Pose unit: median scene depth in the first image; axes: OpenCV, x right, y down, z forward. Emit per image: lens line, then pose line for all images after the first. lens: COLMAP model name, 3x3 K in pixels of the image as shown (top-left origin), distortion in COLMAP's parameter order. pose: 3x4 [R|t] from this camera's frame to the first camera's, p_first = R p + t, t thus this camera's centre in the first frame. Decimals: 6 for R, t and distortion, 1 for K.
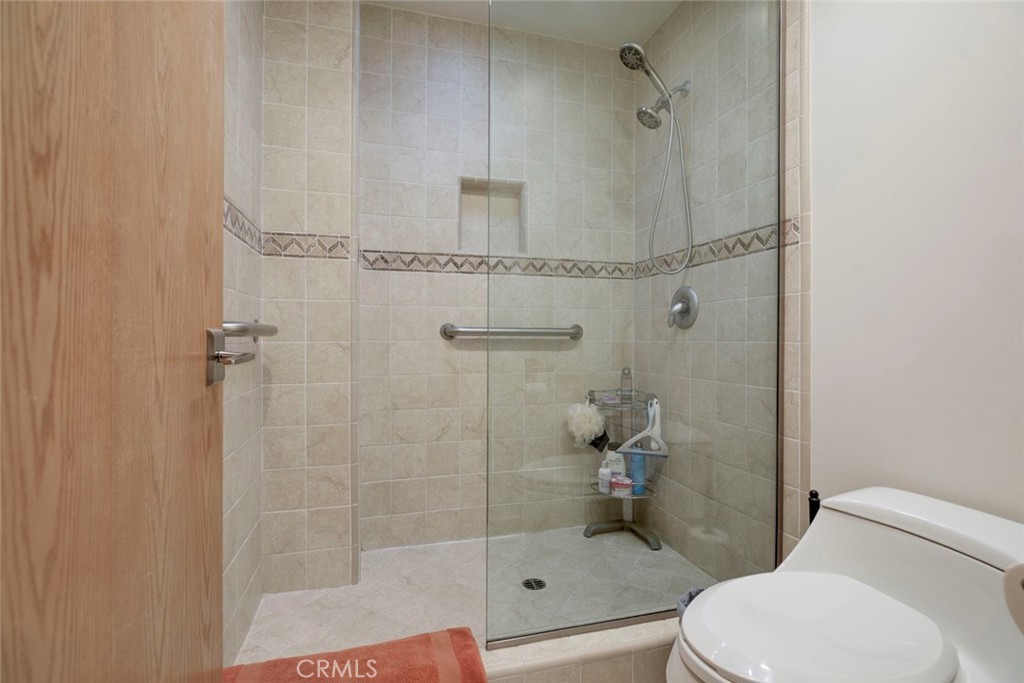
lens RADIAL K [[473.8, 0, 511.2], [0, 473.8, 337.1], [0, 0, 1]] dist [-0.001006, 0.000266]
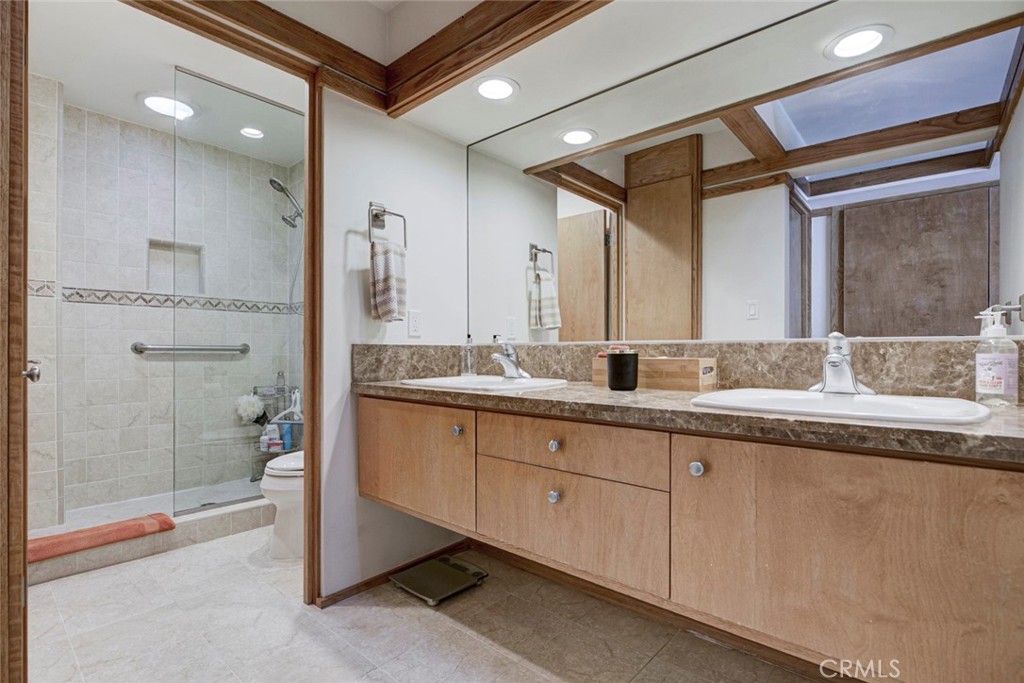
lens RADIAL K [[473.8, 0, 505.9], [0, 473.8, 353.2], [0, 0, 1]] dist [-0.001006, 0.000266]
pose [[0.841790, -0.002681, 0.539799, 0.025832], [0.001522, 0.999995, 0.002593, 0.001482], [-0.539803, -0.001361, 0.841790, -0.760676]]
